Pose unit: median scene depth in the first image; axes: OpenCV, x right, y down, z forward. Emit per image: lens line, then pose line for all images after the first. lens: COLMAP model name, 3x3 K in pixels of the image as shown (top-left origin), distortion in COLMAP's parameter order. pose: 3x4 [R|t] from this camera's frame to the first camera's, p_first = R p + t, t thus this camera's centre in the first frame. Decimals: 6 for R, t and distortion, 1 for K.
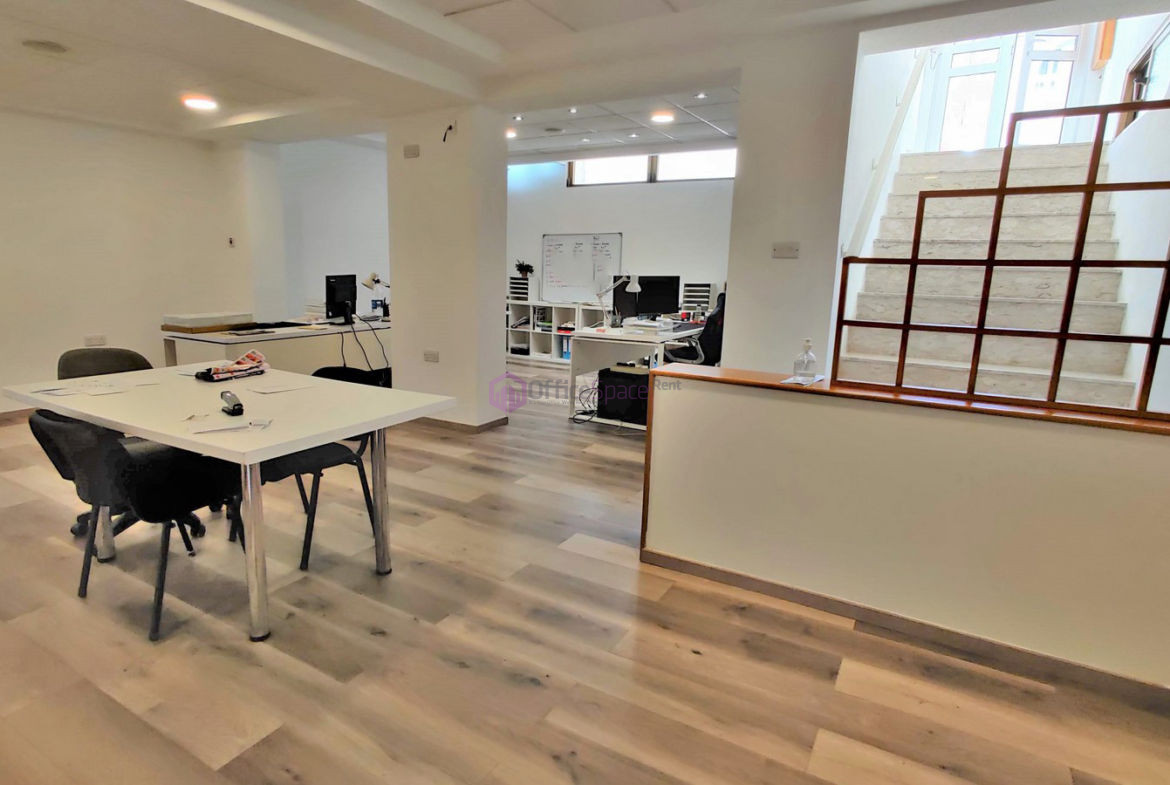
lens RADIAL K [[632.6, 0, 585.0], [0, 632.6, 392.5], [0, 0, 1]] dist [0.010735, -0.000617]
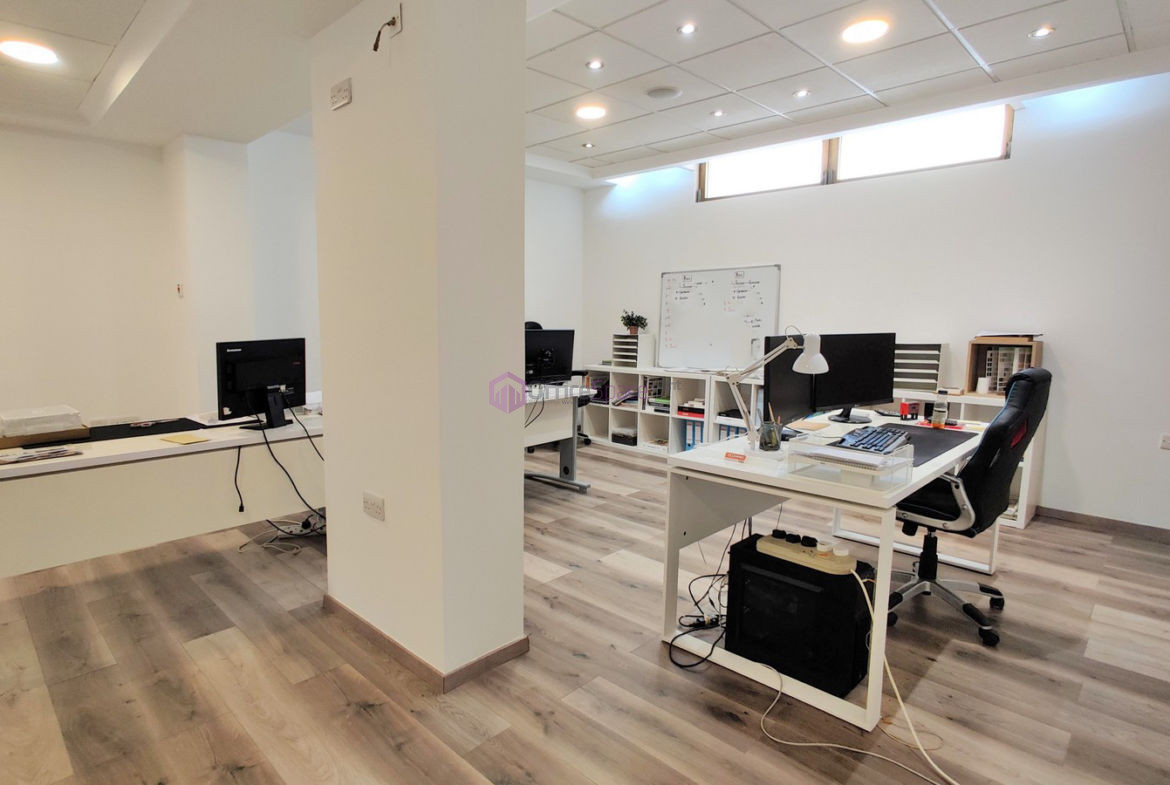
lens RADIAL K [[632.6, 0, 585.0], [0, 632.6, 392.5], [0, 0, 1]] dist [0.010735, -0.000617]
pose [[0.972971, 0.013313, -0.230545, 0.015757], [-0.031266, 0.996739, -0.074395, -0.069321], [0.228802, 0.079593, 0.970214, 0.342770]]
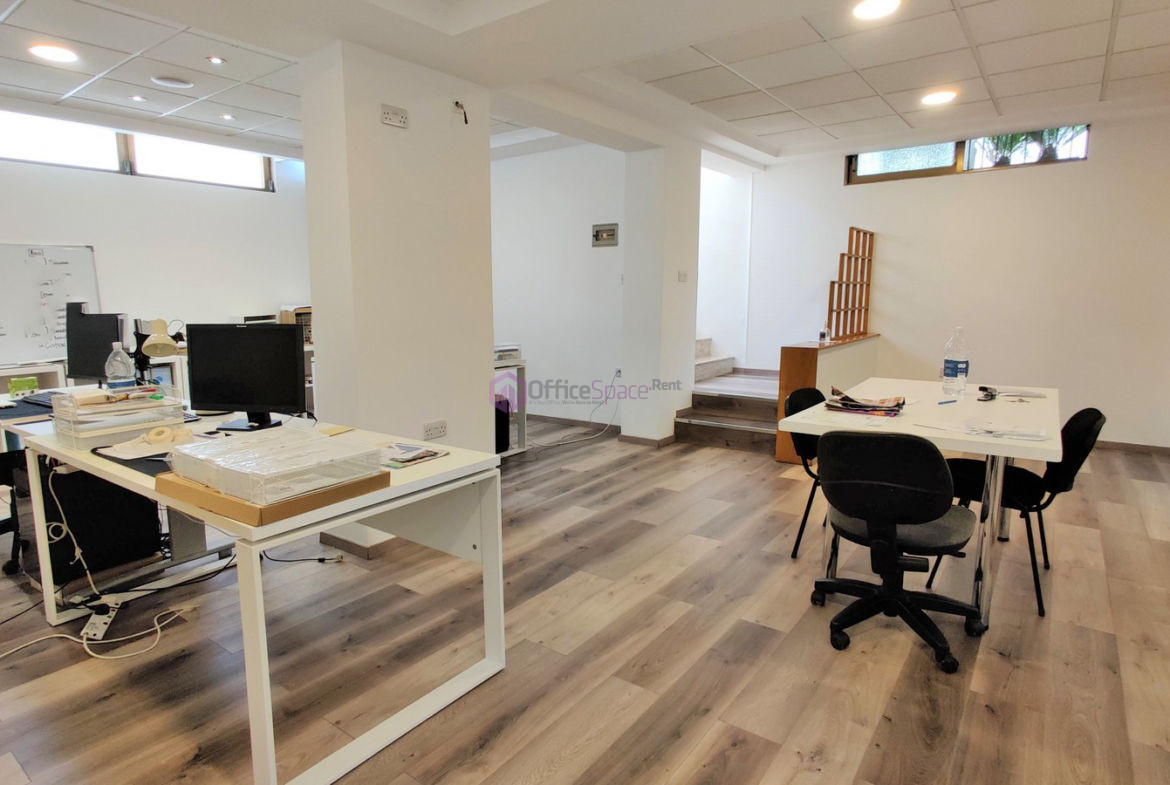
lens RADIAL K [[631.5, 0, 586.1], [0, 631.5, 423.7], [0, 0, 1]] dist [-0.001440, -0.000553]
pose [[0.105388, -0.218592, 0.970109, -0.538920], [0.210137, 0.958407, 0.193127, -0.098471], [-0.971975, 0.183502, 0.146939, 0.456376]]
